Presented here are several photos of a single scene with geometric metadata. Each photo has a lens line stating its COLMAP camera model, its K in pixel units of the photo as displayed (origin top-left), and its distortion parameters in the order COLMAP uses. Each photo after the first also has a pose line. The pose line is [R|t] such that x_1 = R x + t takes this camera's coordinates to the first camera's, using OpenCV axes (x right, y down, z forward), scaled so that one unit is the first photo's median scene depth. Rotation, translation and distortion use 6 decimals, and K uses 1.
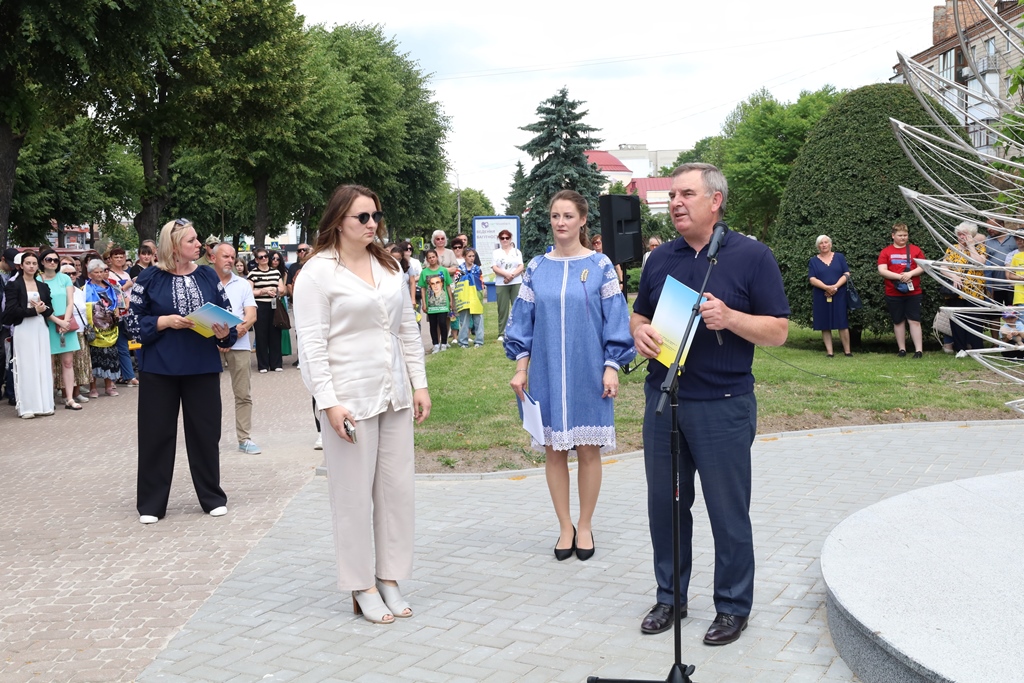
lens RADIAL K [[1189.5, 0, 514.1], [0, 1189.5, 317.4], [0, 0, 1]] dist [-0.006076, 0.000000]
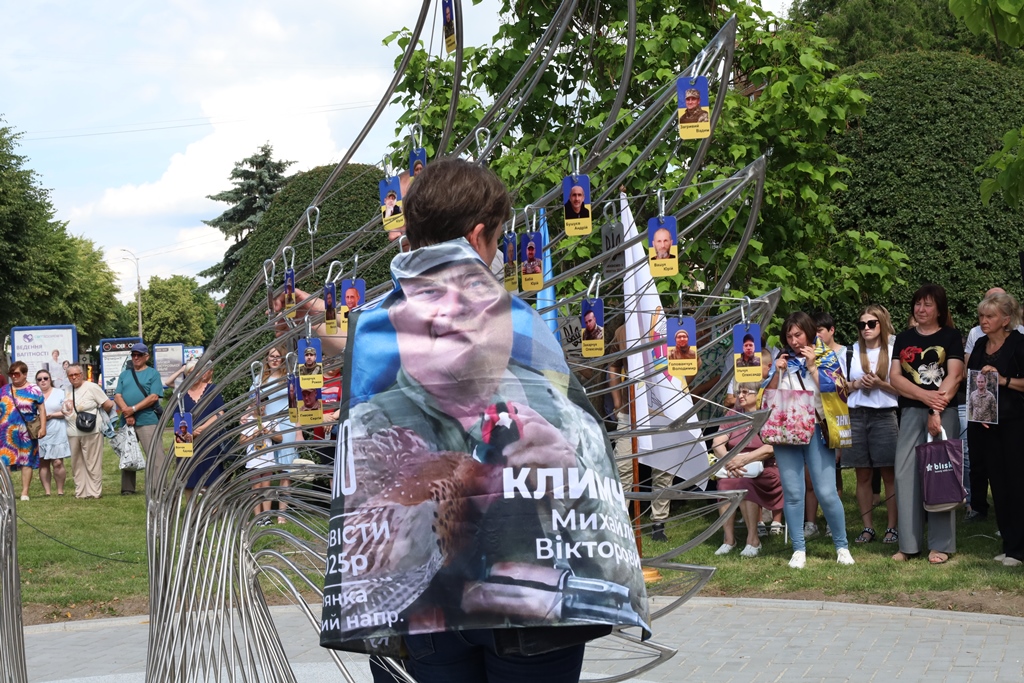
lens RADIAL K [[1576.7, 0, 505.0], [0, 1576.7, 339.6], [0, 0, 1]] dist [-0.014120, 0.000000]
pose [[0.981951, -0.023137, 0.187714, 0.227162], [0.035709, 0.997319, -0.063874, -0.010034], [-0.185733, 0.069424, 0.980145, -0.041678]]
